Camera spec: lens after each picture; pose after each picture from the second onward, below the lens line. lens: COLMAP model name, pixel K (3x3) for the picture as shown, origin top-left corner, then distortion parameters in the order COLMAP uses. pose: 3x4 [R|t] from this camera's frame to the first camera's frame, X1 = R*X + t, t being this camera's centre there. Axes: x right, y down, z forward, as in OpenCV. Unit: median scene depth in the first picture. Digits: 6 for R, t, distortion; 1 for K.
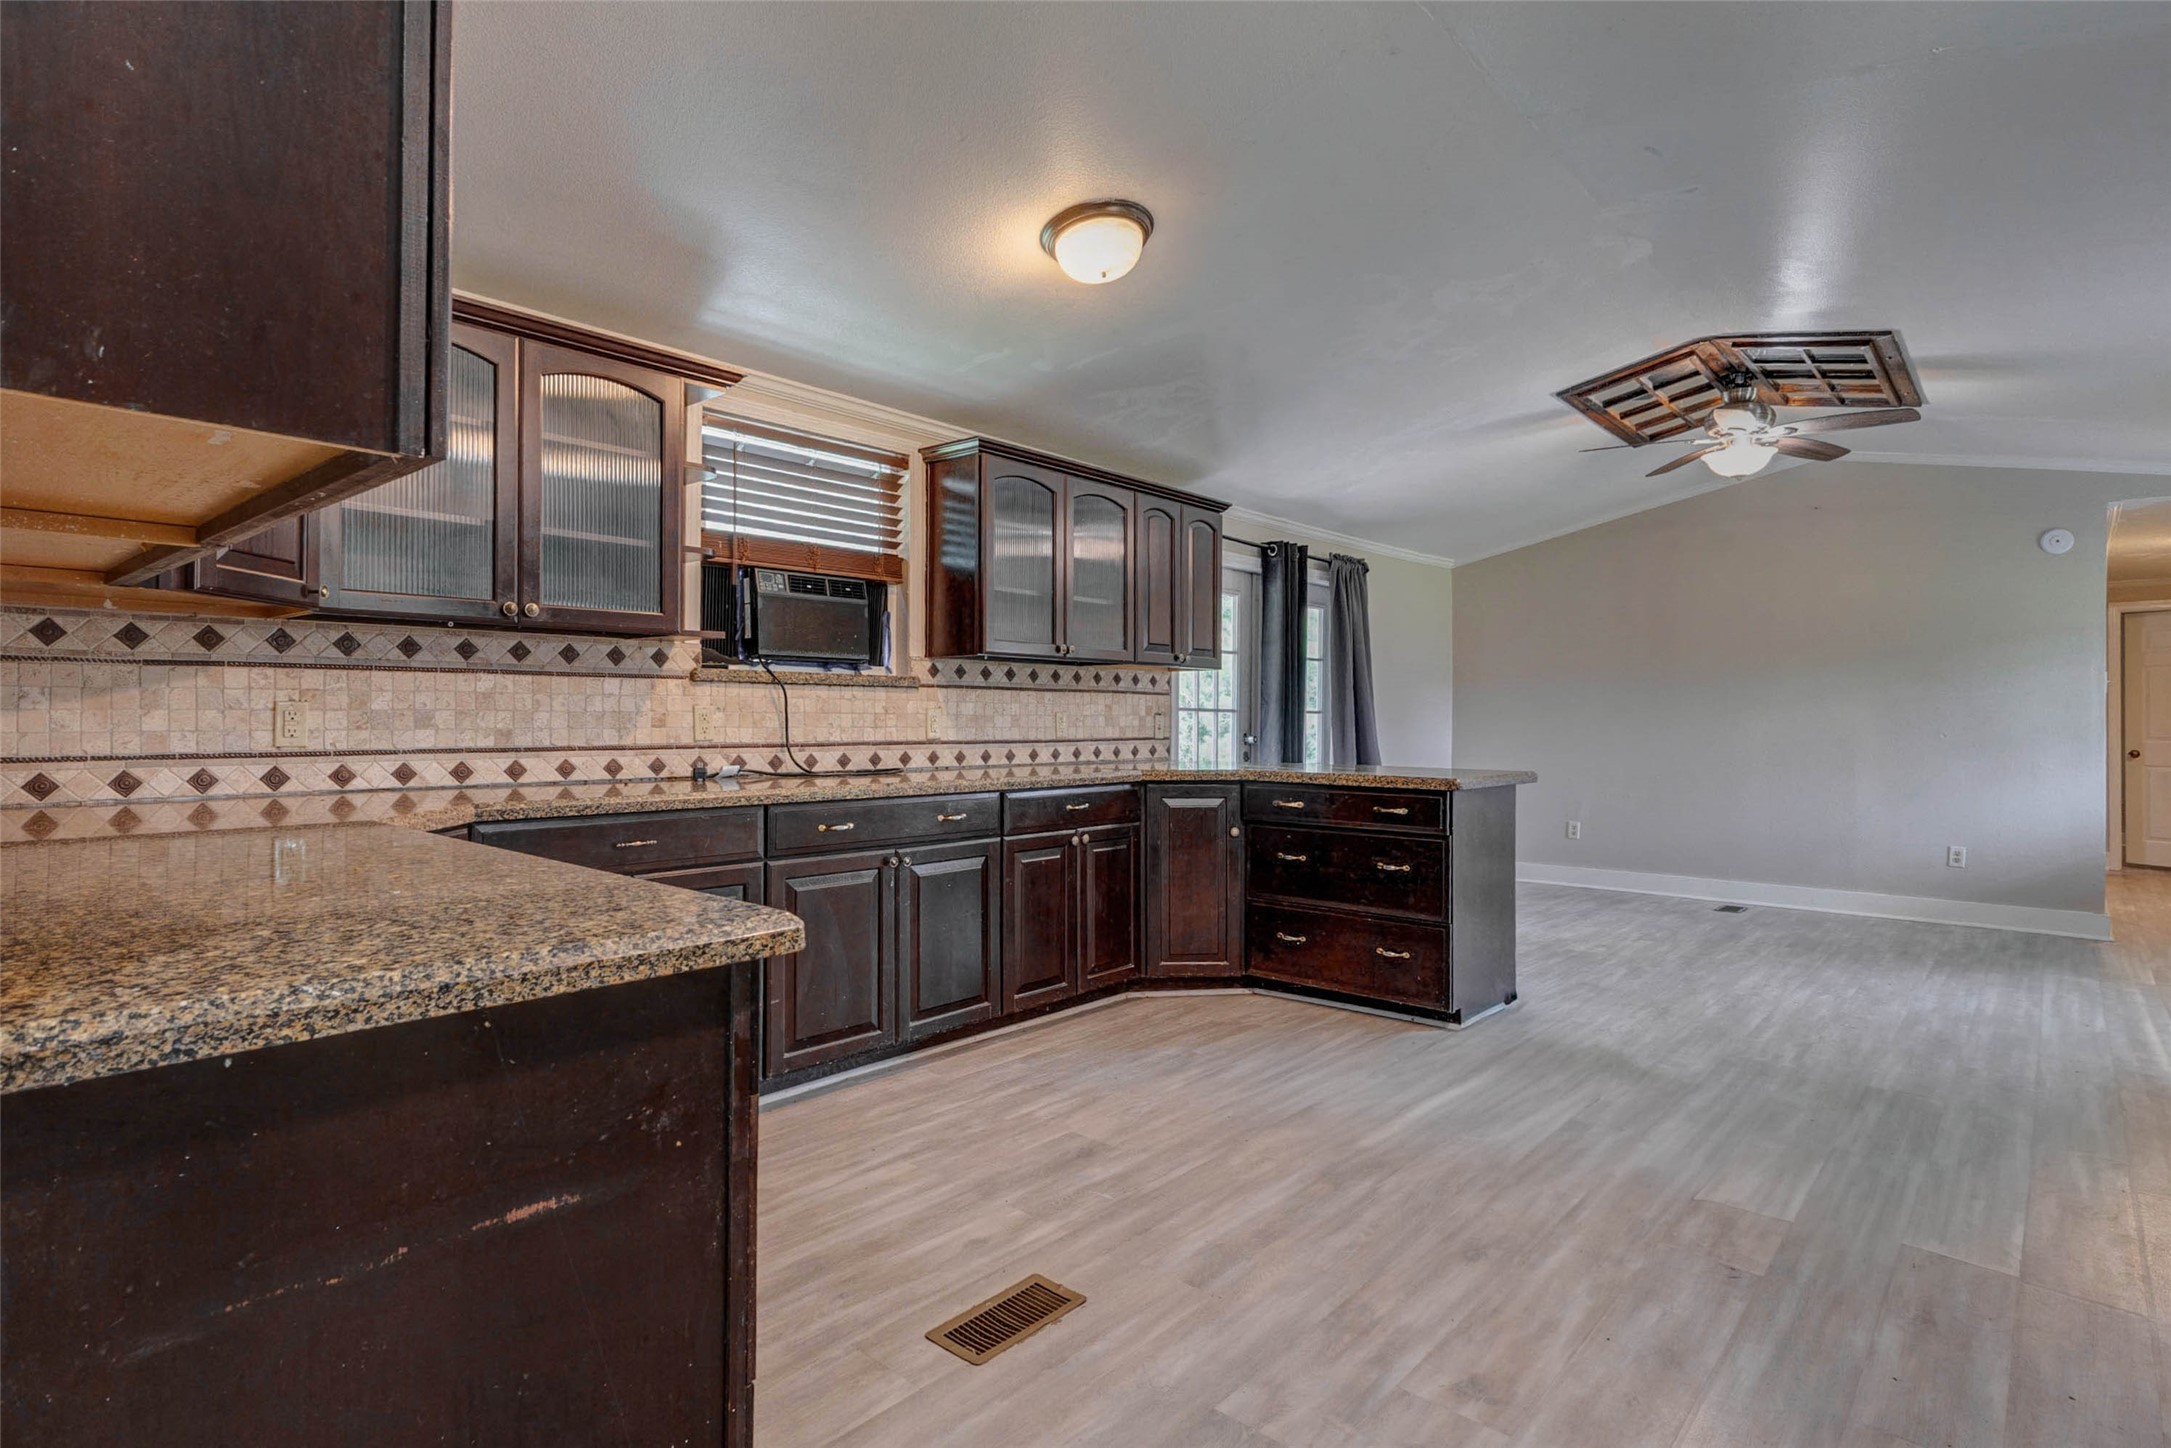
lens RADIAL K [[1094.1, 0, 1081.7], [0, 1094.1, 709.8], [0, 0, 1]] dist [-0.009471, -0.002942]
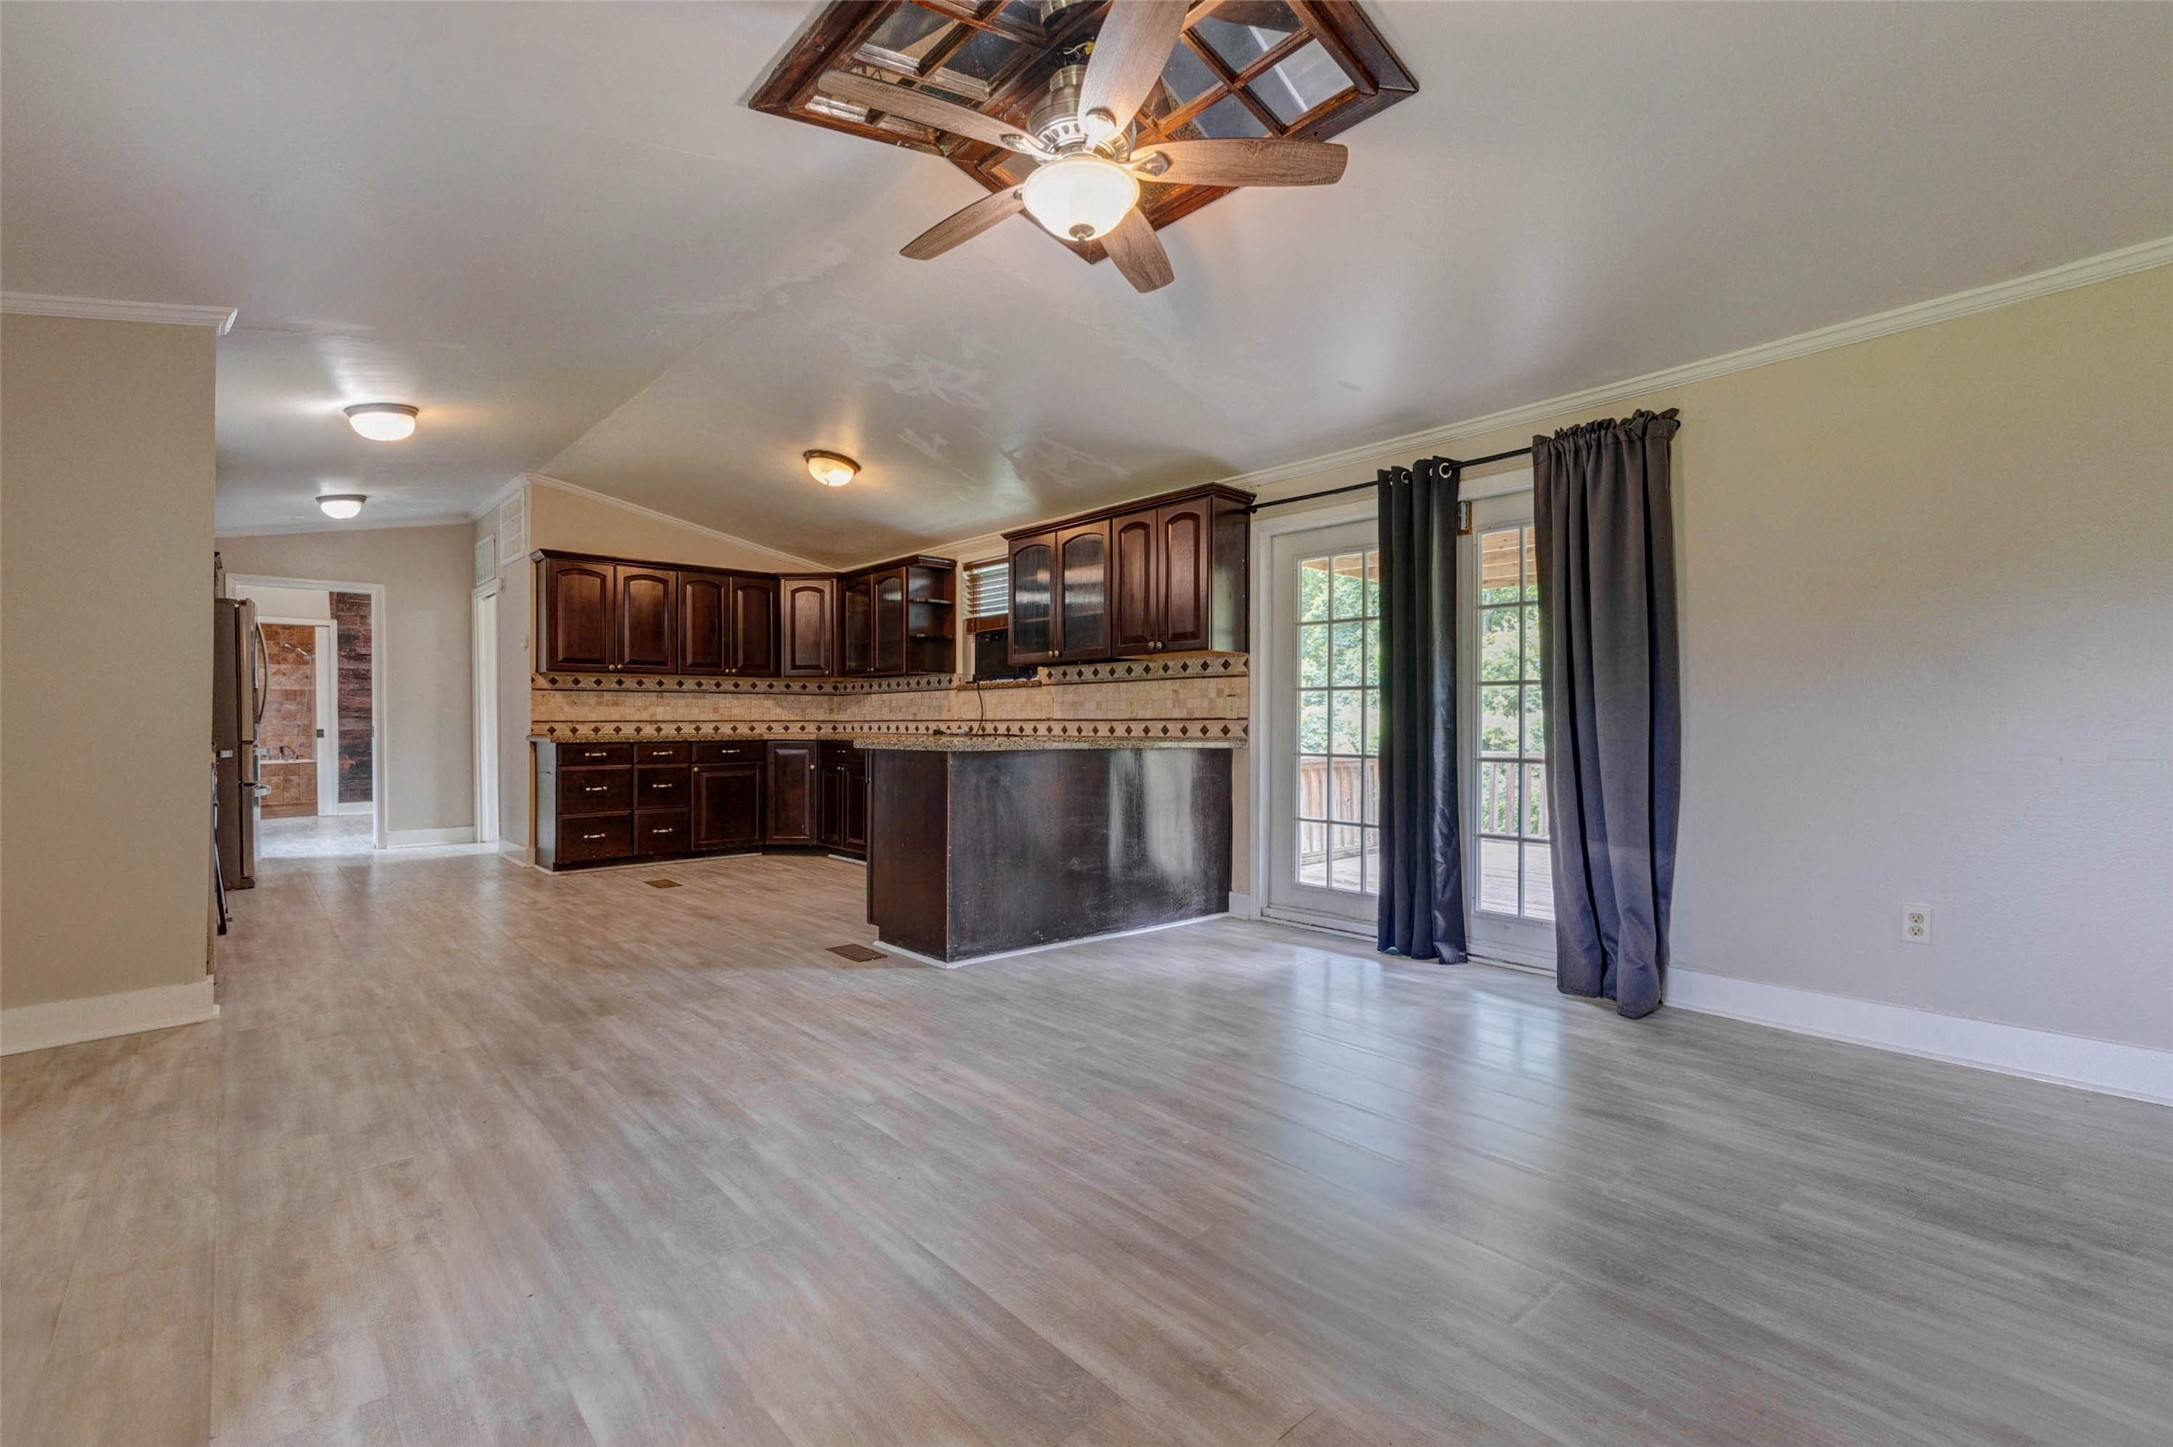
lens RADIAL K [[955.2, 0, 1096.6], [0, 955.2, 720.6], [0, 0, 1]] dist [0.011274, -0.002723]
pose [[-0.102875, -0.008454, -0.994658, 1.605042], [0.008094, 0.999924, -0.009335, 0.057120], [0.994661, -0.009011, -0.102799, 1.550201]]
